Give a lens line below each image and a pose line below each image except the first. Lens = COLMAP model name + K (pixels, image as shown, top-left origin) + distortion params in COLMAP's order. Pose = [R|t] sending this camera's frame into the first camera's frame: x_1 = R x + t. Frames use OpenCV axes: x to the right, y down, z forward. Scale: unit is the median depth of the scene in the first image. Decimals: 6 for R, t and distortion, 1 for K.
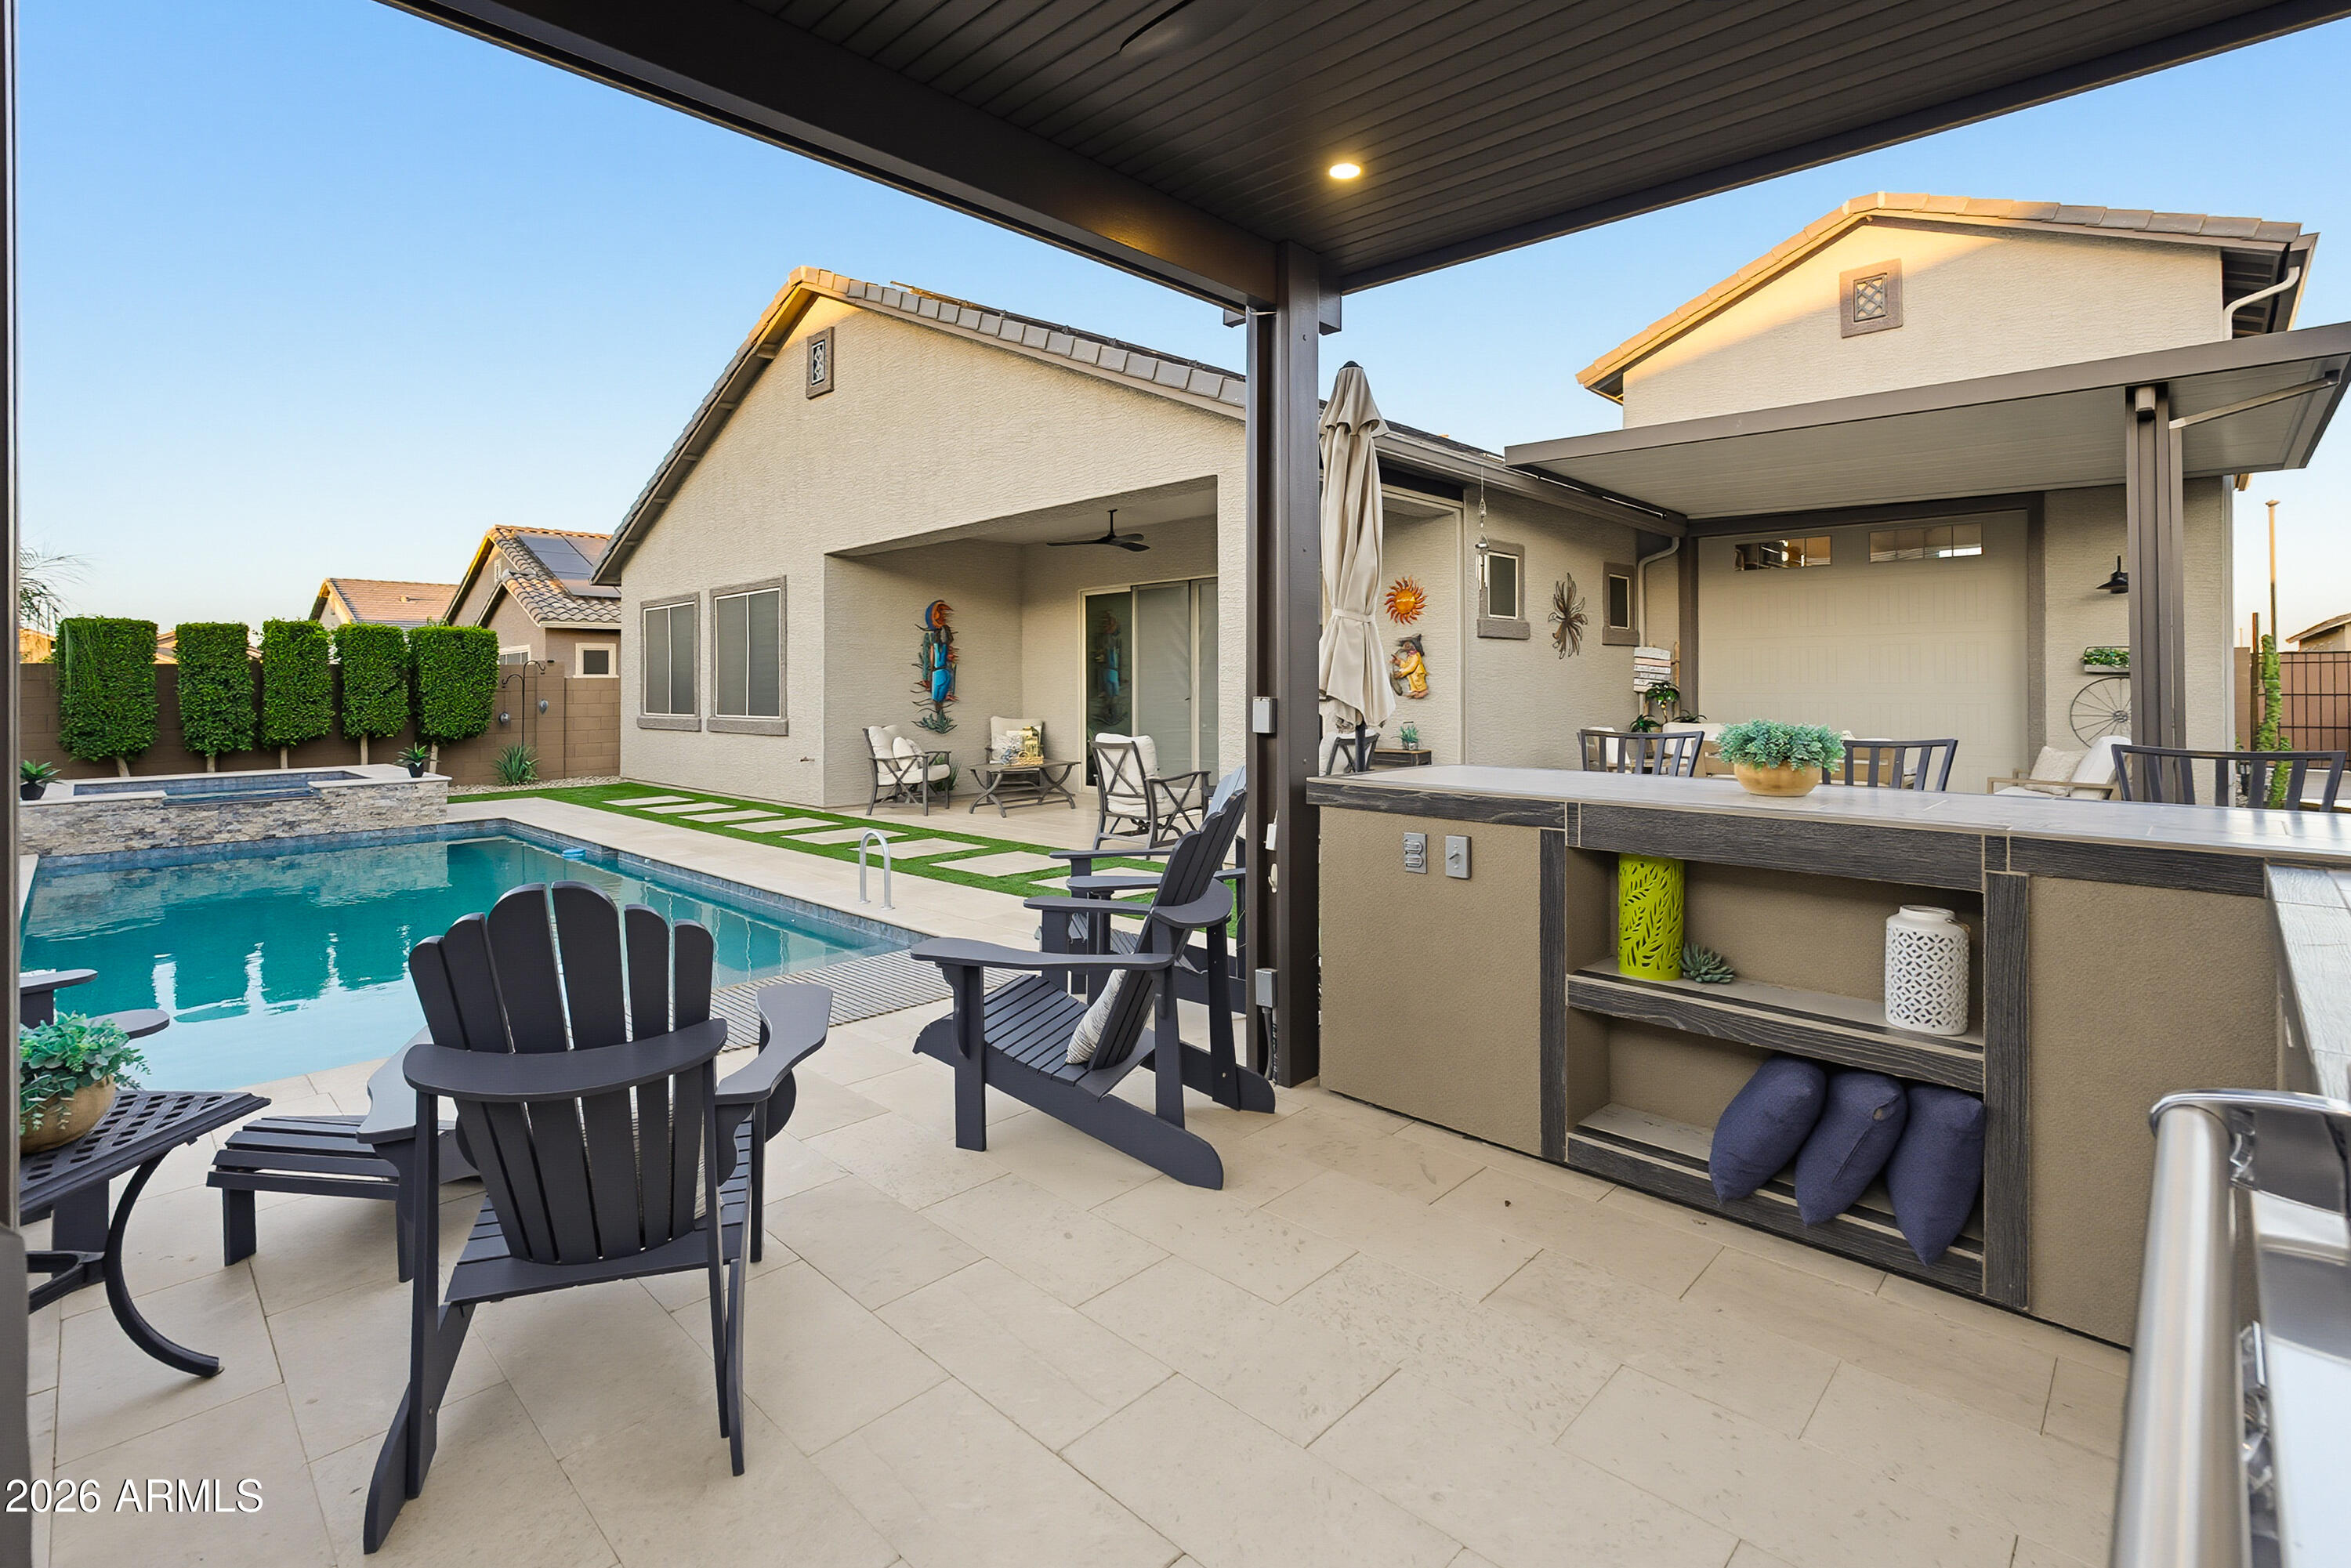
lens RADIAL K [[1084.7, 0, 1149.2], [0, 1084.7, 669.3], [0, 0, 1]] dist [-0.028628, 0.013687]
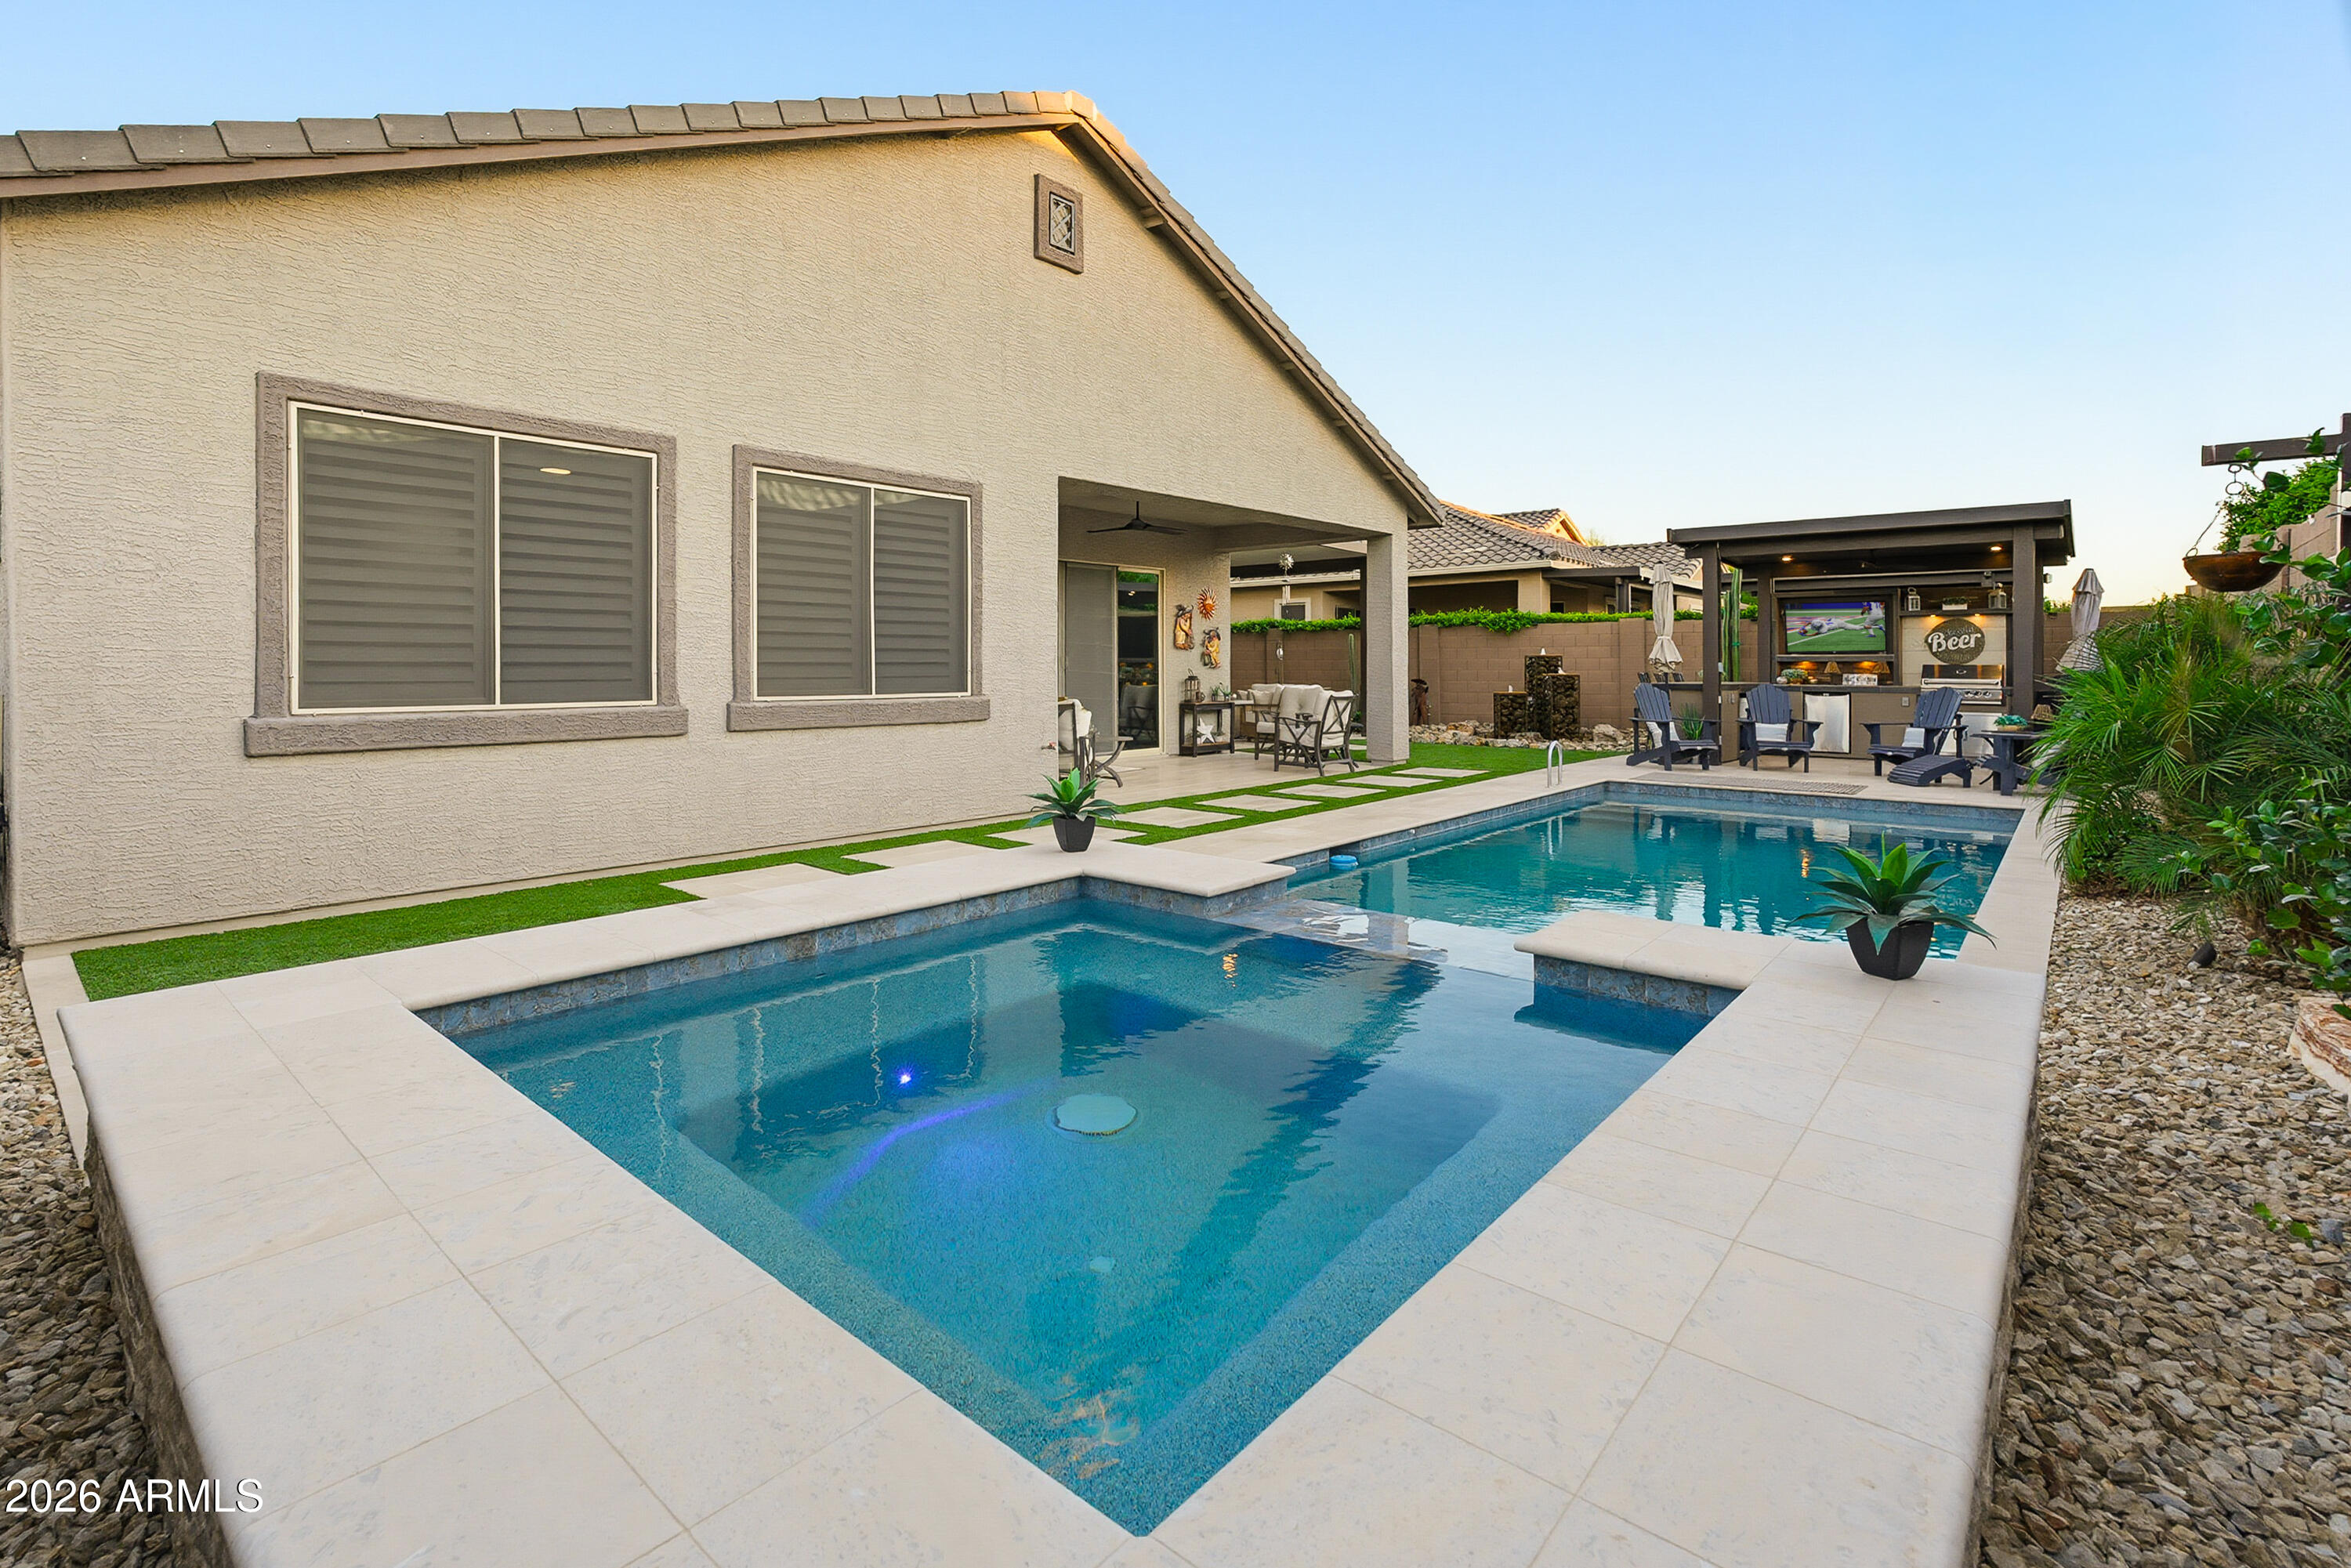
lens RADIAL K [[1084.3, 0, 1097.2], [0, 1084.3, 683.9], [0, 0, 1]] dist [-0.025856, 0.000335]
pose [[-0.038964, -0.003817, 0.999233, -1.087167], [-0.011926, 0.999923, 0.003355, 0.037857], [-0.999169, -0.011786, -0.039006, 1.017138]]
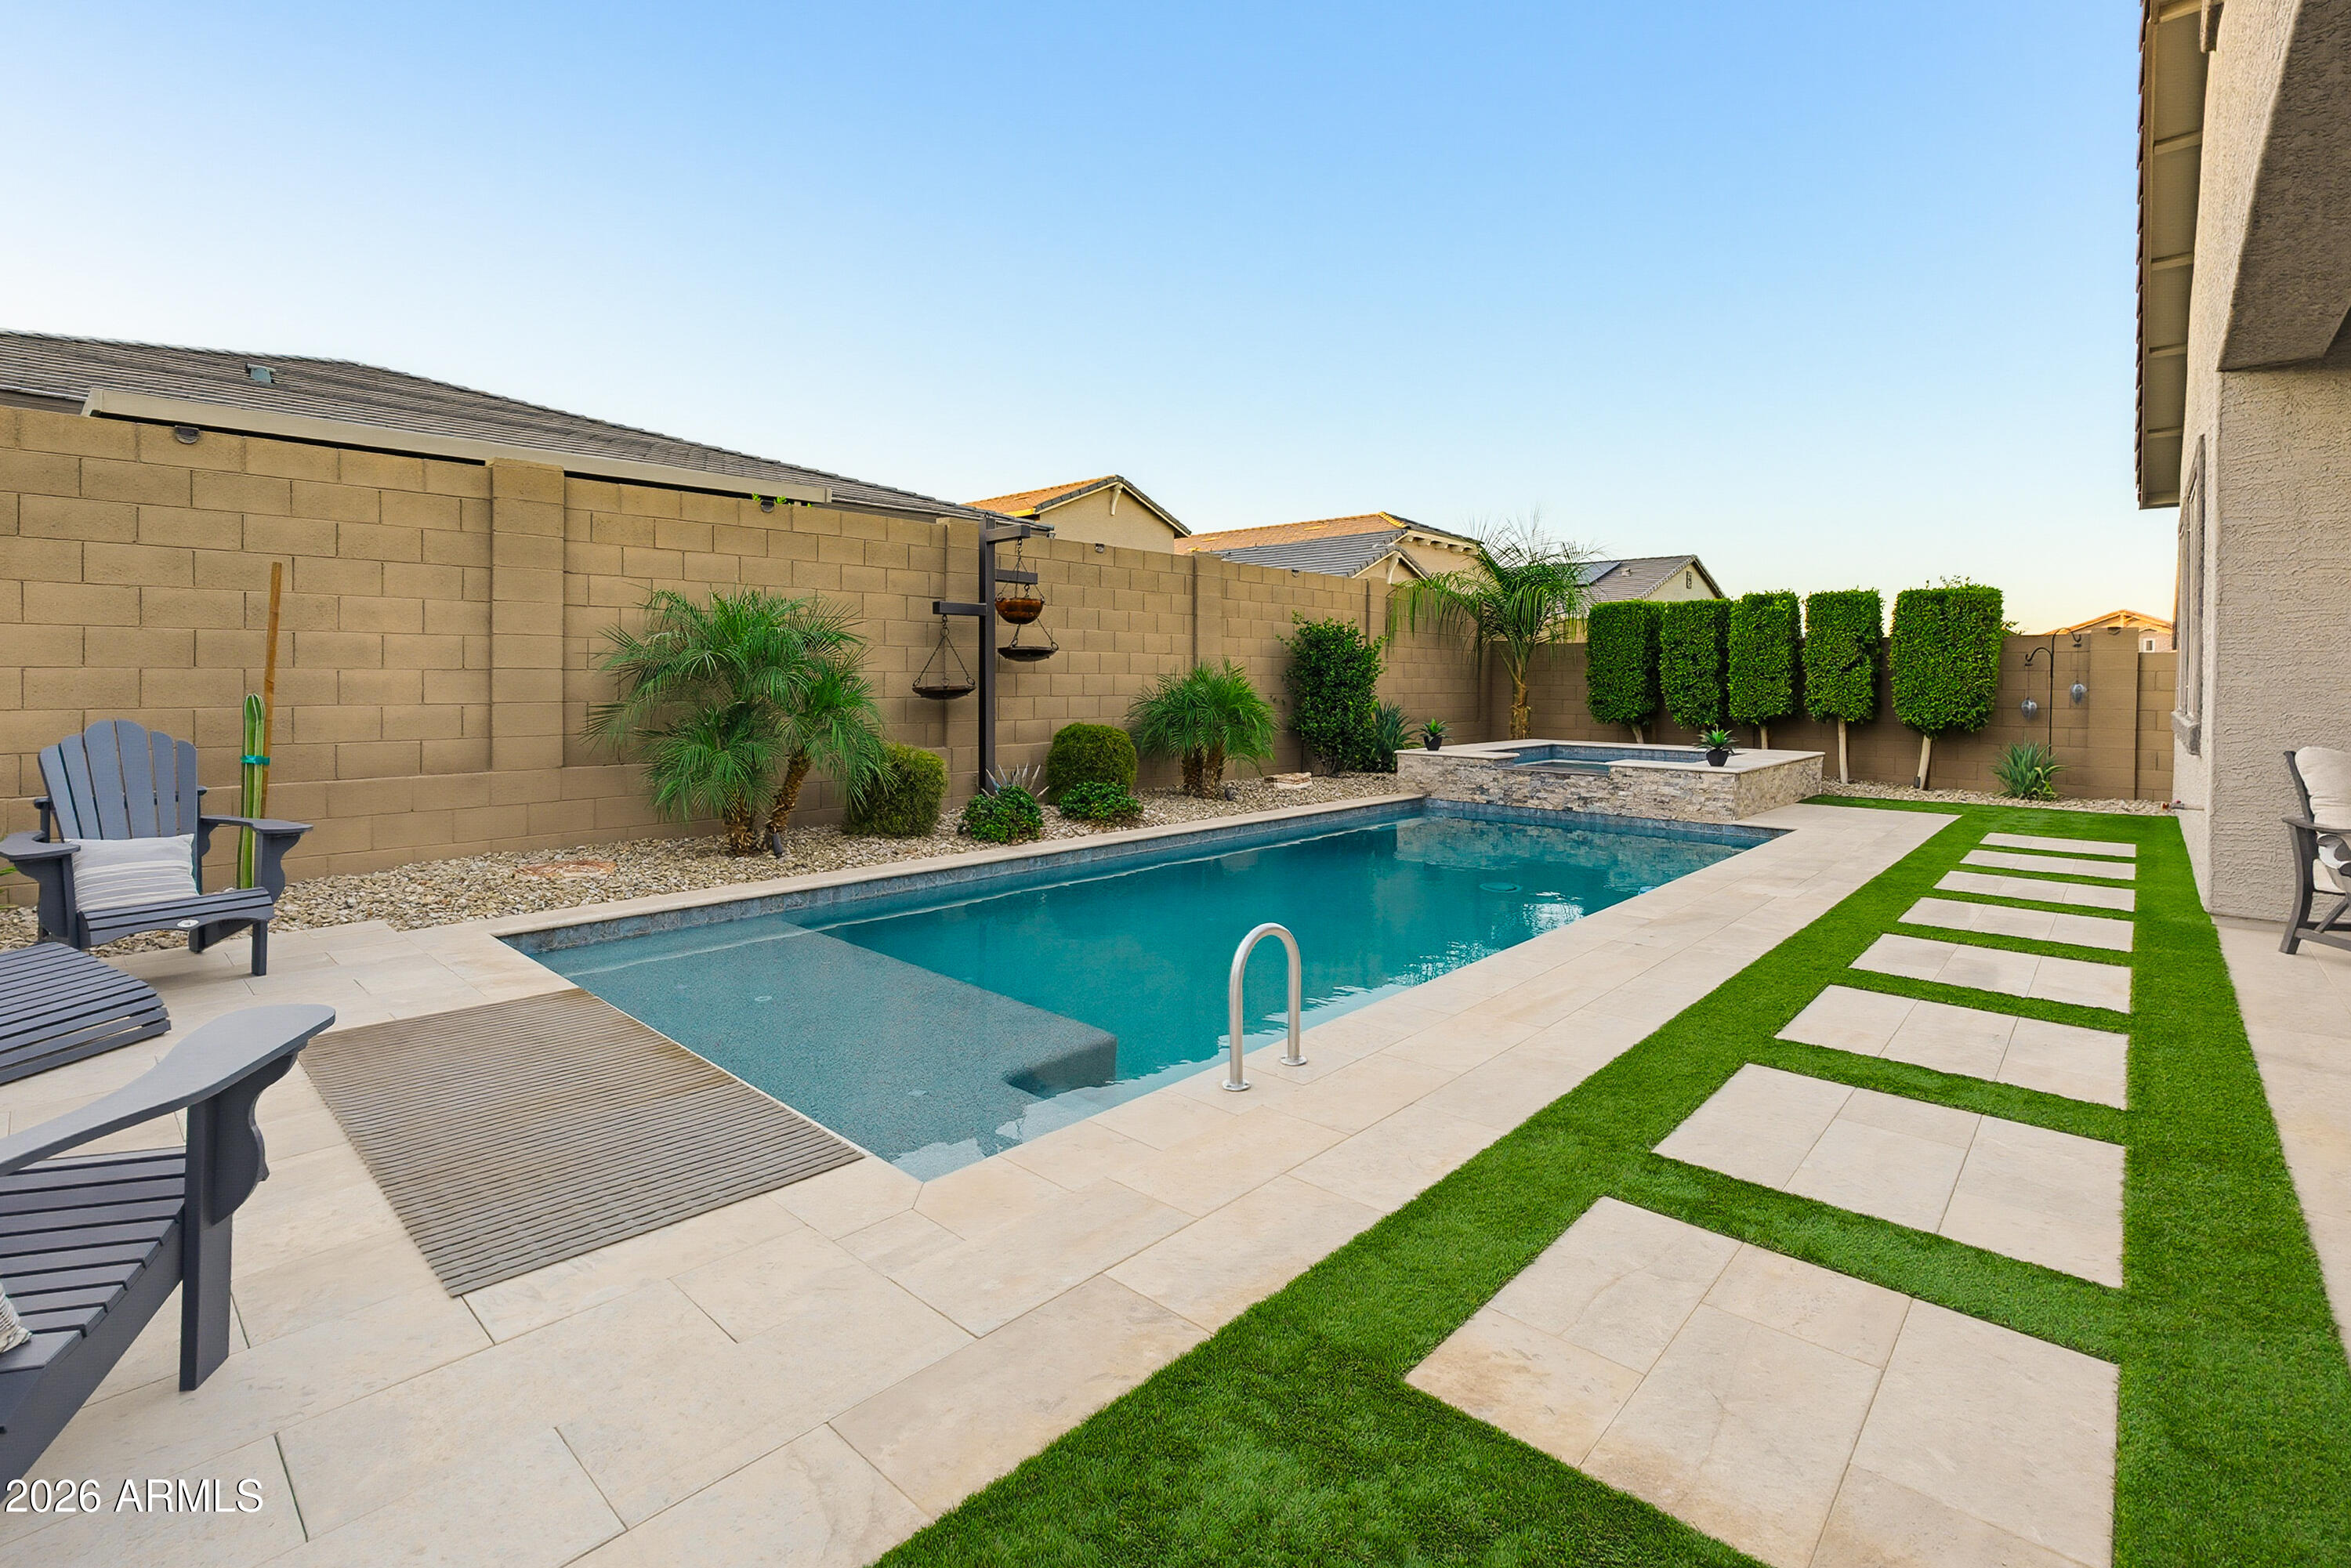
lens RADIAL K [[1064.2, 0, 1173.3], [0, 1064.2, 683.6], [0, 0, 1]] dist [-0.011729, 0.000980]
pose [[0.035860, 0.017215, -0.999209, 0.140437], [0.007917, 0.999815, 0.017509, 0.016953], [0.999325, -0.008539, 0.035717, 0.540916]]
